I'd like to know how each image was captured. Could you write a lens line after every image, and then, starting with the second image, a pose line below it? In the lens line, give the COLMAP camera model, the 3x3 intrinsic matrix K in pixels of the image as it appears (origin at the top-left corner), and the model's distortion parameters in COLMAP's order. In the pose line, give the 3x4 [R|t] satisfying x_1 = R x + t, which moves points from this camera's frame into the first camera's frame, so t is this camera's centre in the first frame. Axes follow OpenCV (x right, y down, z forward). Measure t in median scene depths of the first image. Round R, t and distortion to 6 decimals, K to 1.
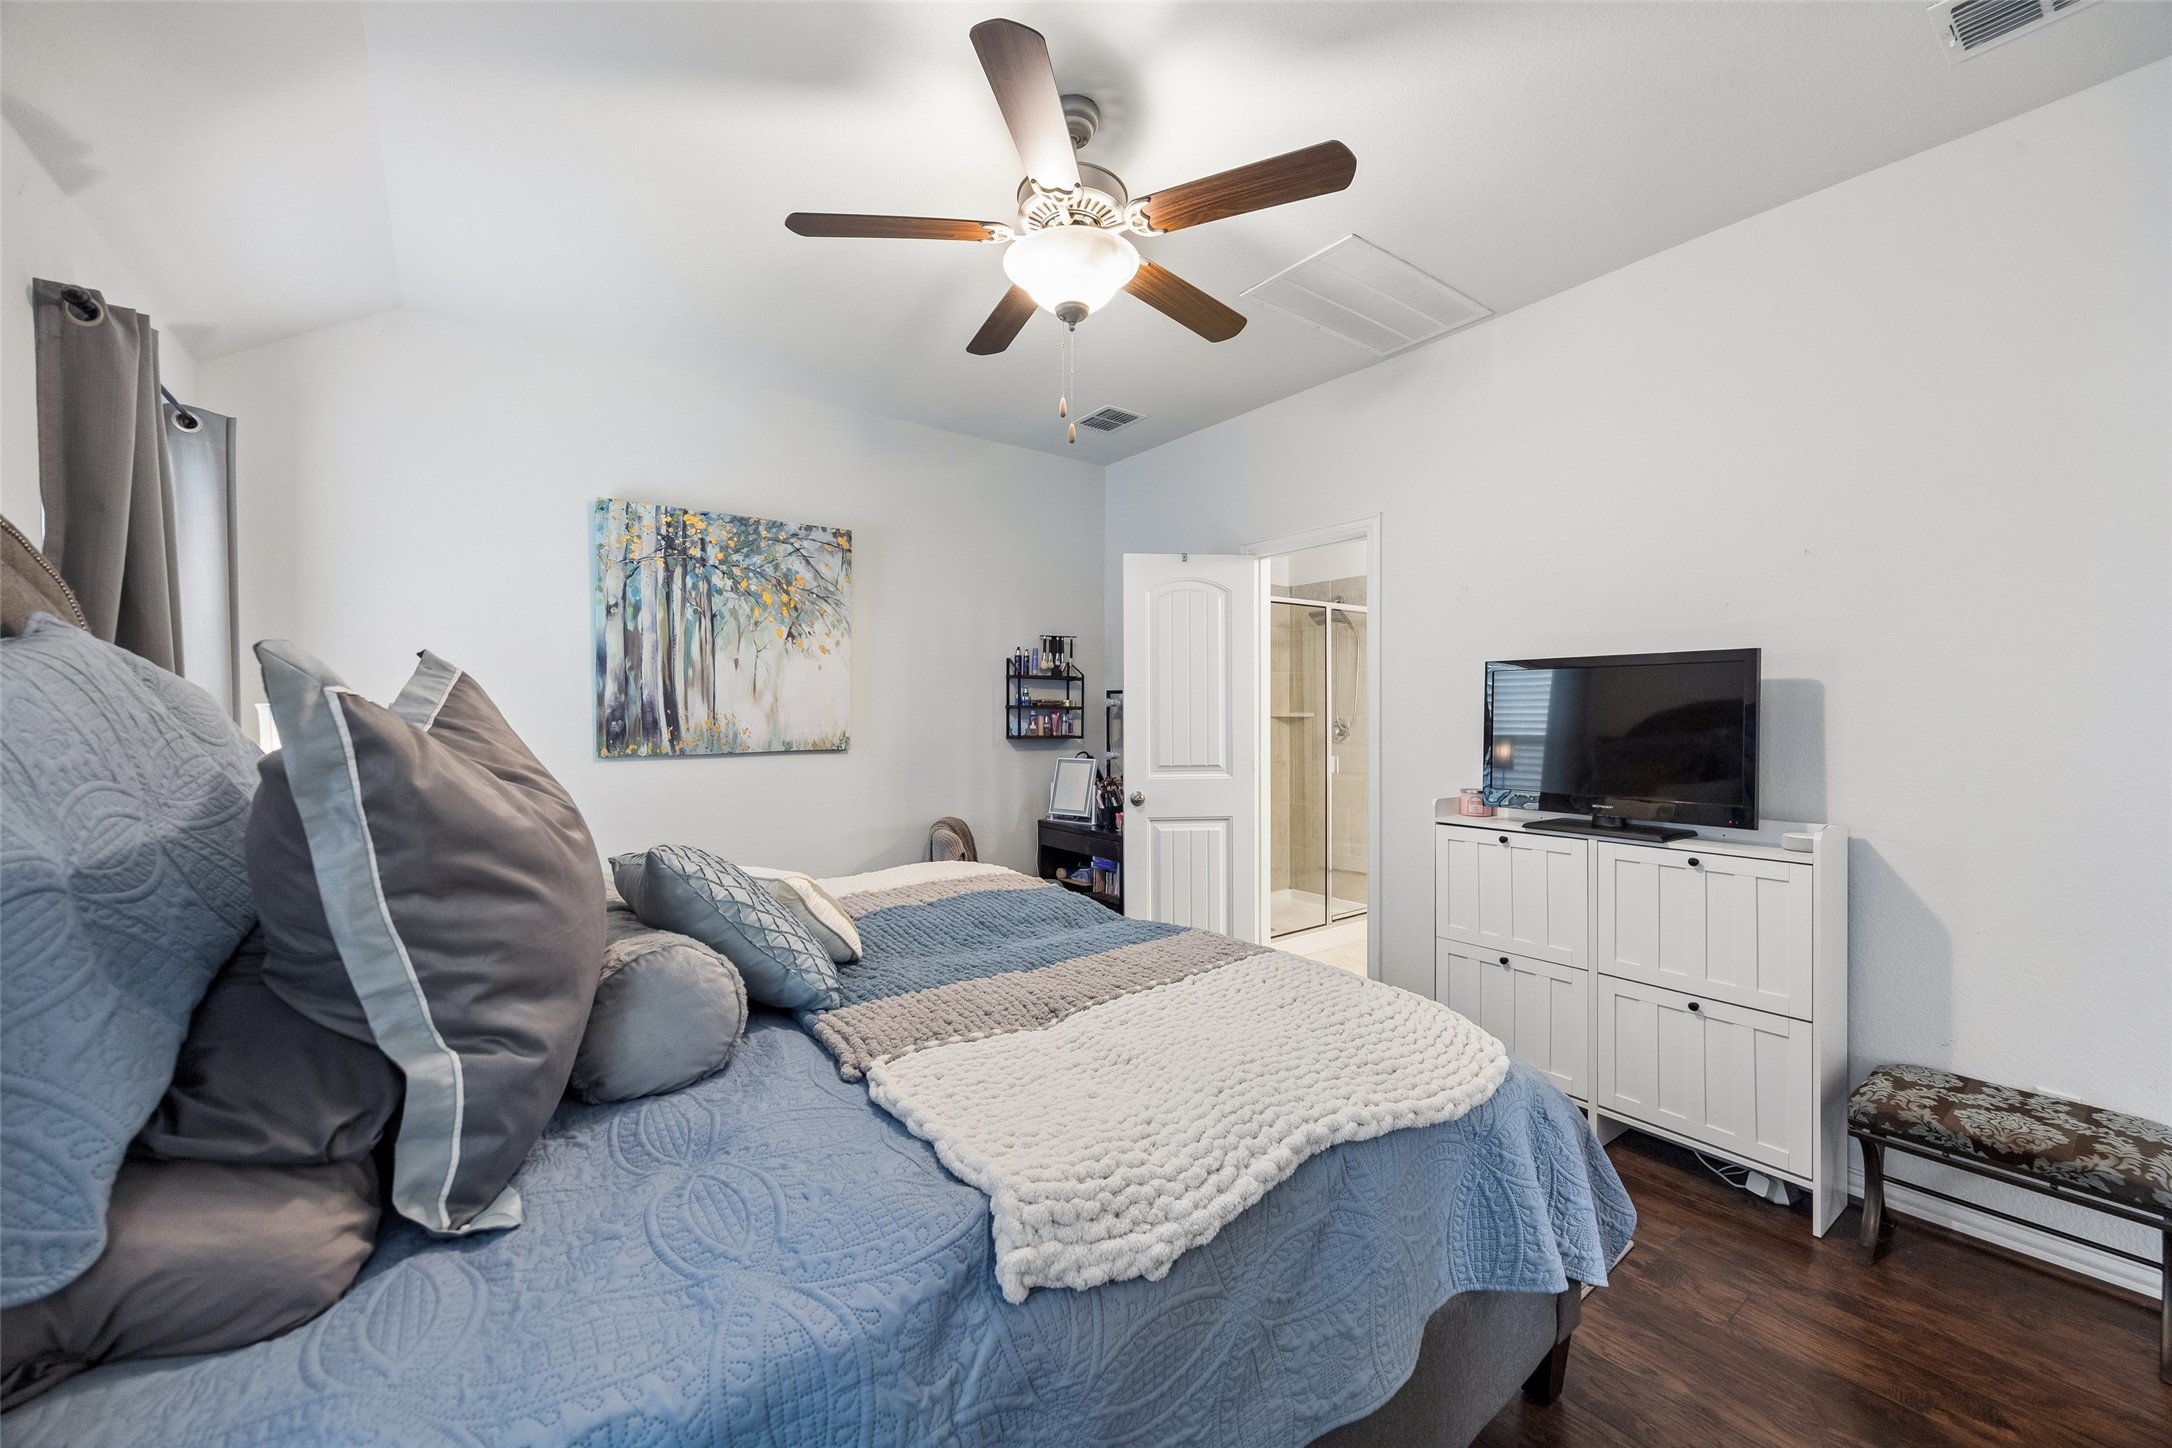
lens RADIAL K [[840.7, 0, 1091.3], [0, 840.7, 727.3], [0, 0, 1]] dist [0.000460, 0.000000]
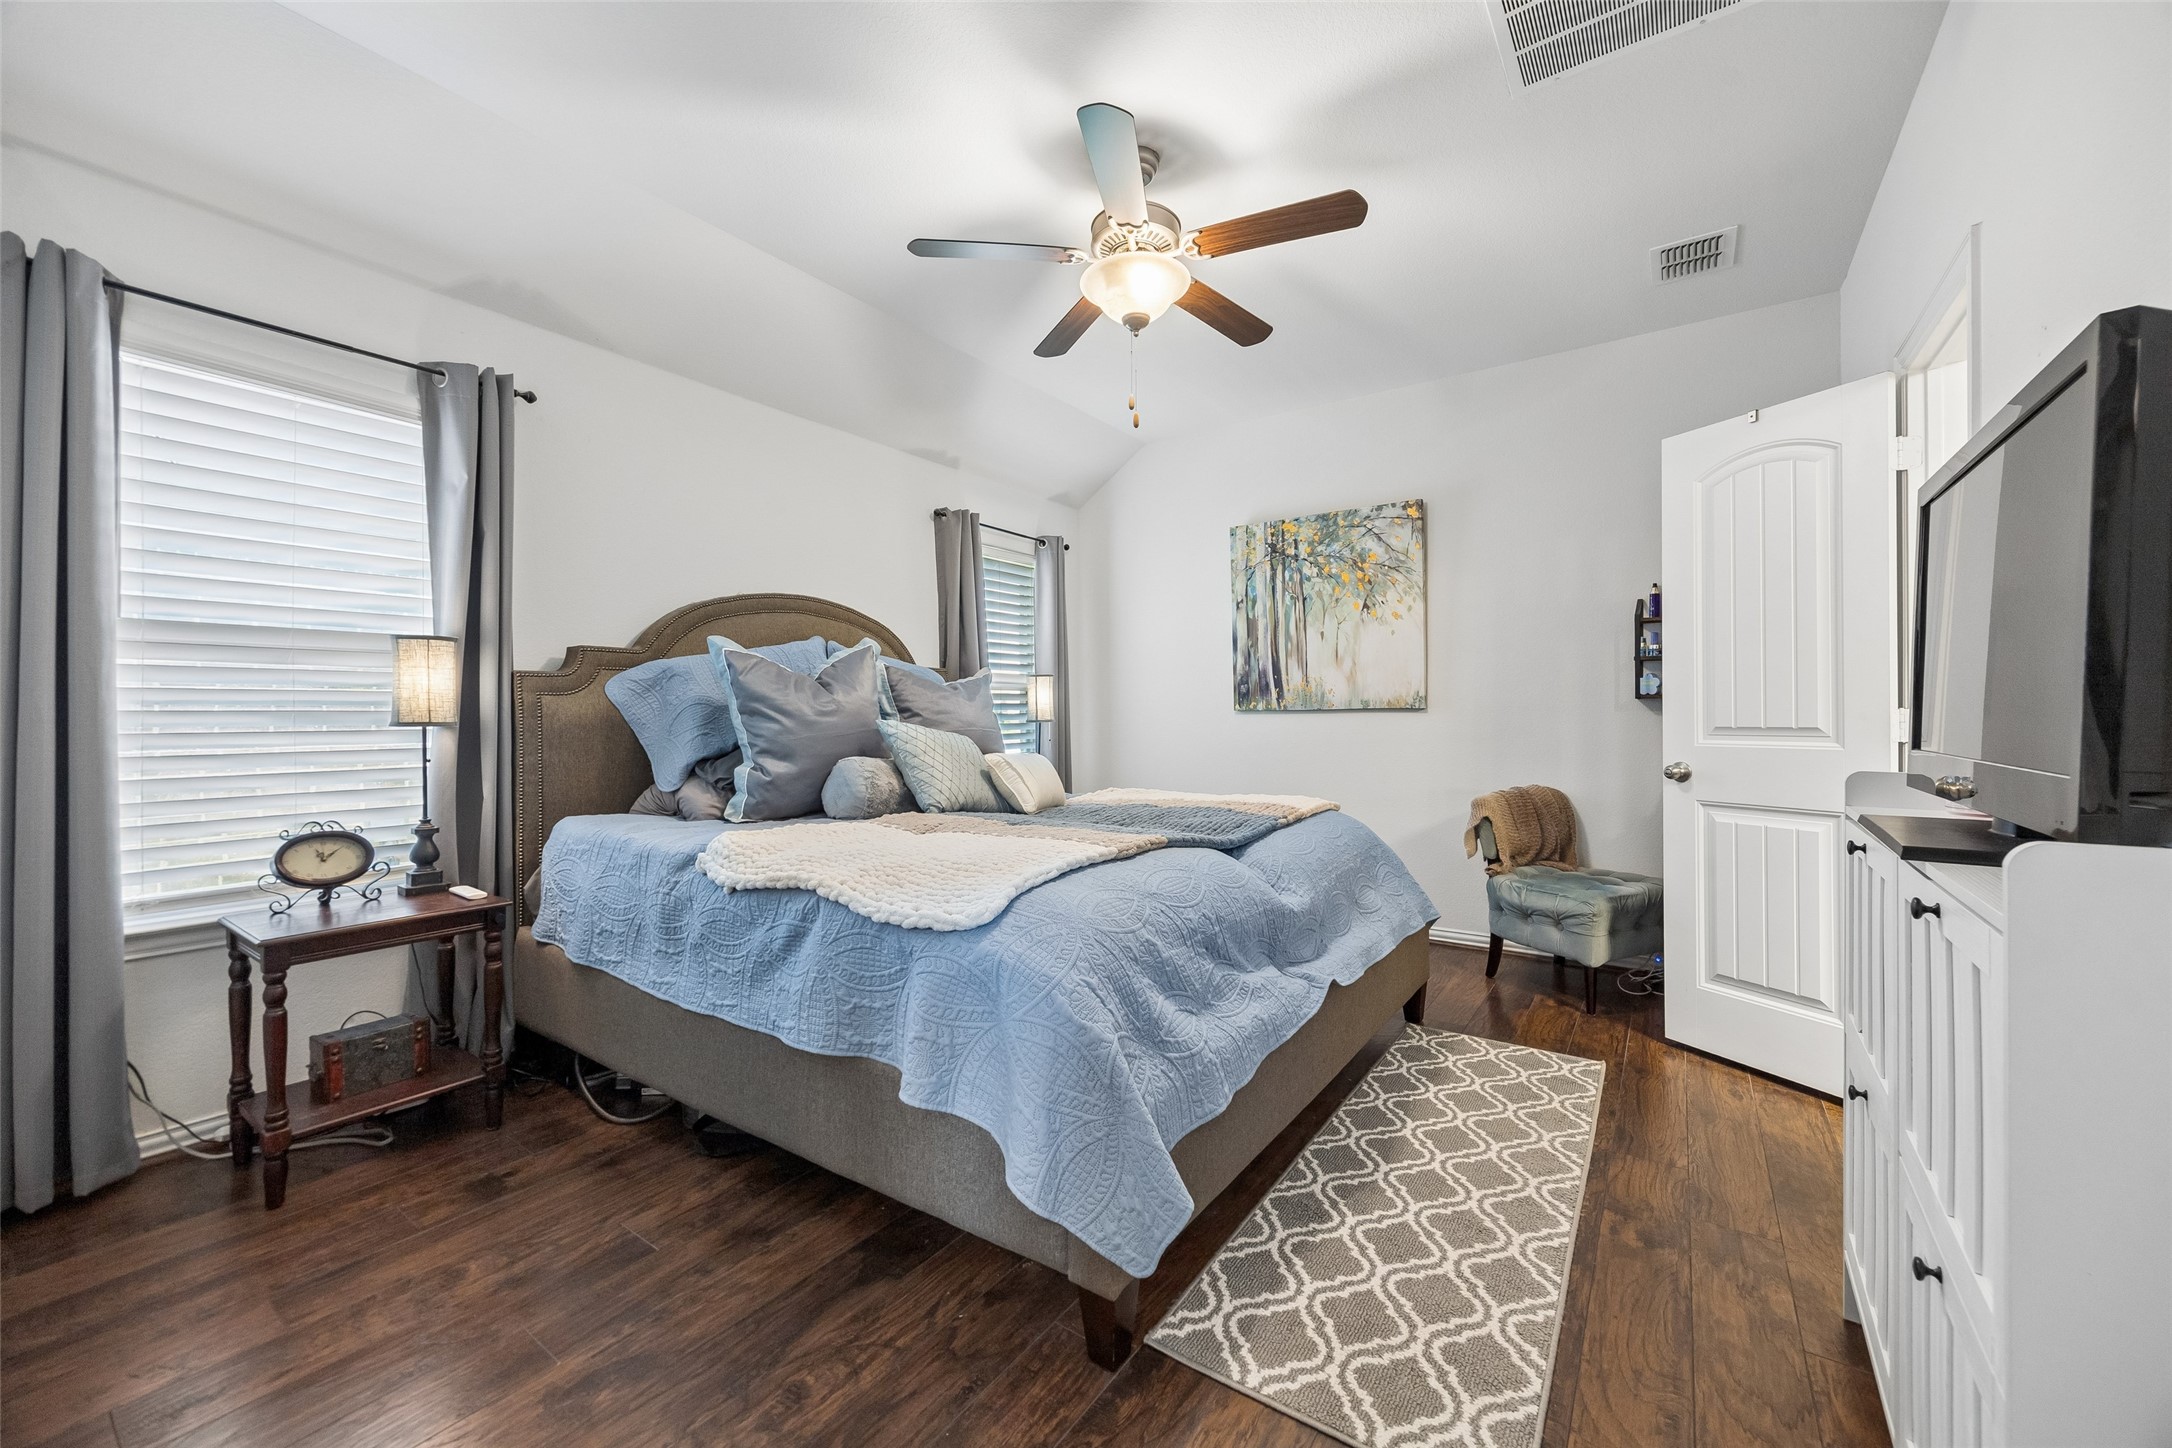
lens RADIAL K [[840.7, 0, 1095.0], [0, 840.7, 724.7], [0, 0, 1]] dist [0.000460, 0.000000]
pose [[0.300980, 0.009238, -0.953586, 0.641919], [-0.013241, 0.999897, 0.005507, 0.050634], [0.953538, 0.010969, 0.301071, 0.326210]]
